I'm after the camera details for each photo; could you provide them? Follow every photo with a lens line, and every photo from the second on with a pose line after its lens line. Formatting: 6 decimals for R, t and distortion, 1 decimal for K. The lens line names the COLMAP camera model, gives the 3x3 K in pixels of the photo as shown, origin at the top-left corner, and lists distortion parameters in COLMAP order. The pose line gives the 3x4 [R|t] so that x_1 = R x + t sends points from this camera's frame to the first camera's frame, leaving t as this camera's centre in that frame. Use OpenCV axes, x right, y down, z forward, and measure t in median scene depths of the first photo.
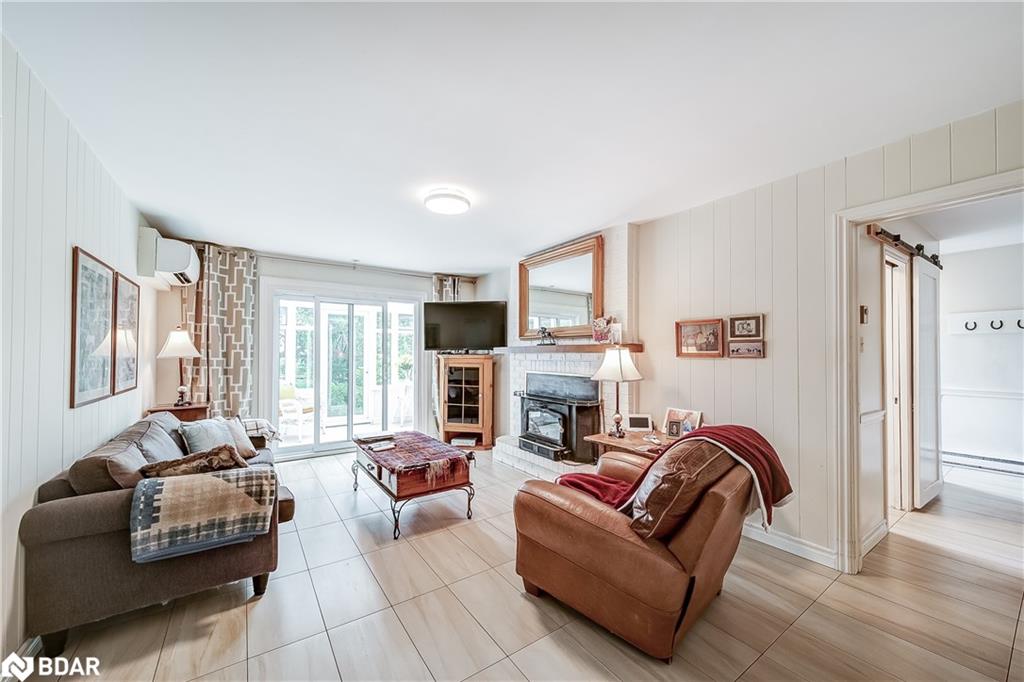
lens RADIAL K [[365.4, 0, 506.4], [0, 365.4, 345.8], [0, 0, 1]] dist [0.000703, -0.000020]
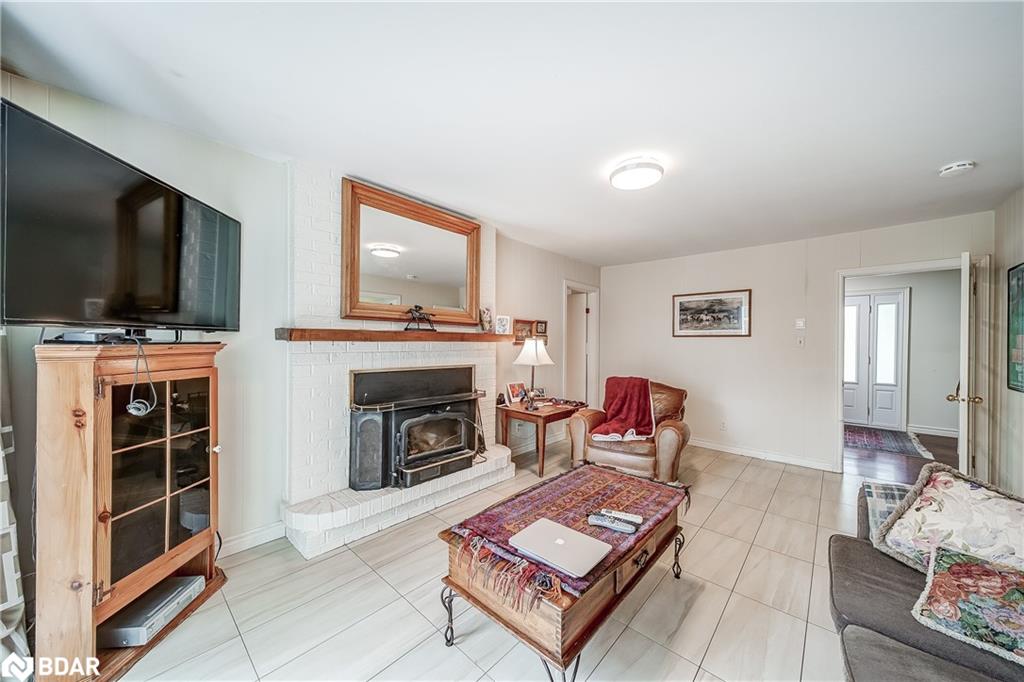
lens RADIAL K [[356.2, 0, 513.7], [0, 356.2, 342.8], [0, 0, 1]] dist [0.001730, -0.000255]
pose [[-0.201959, -0.000214, 0.979394, -0.685670], [-0.024931, 0.999677, -0.004922, 0.022938], [-0.979077, -0.025411, -0.201900, 1.053611]]
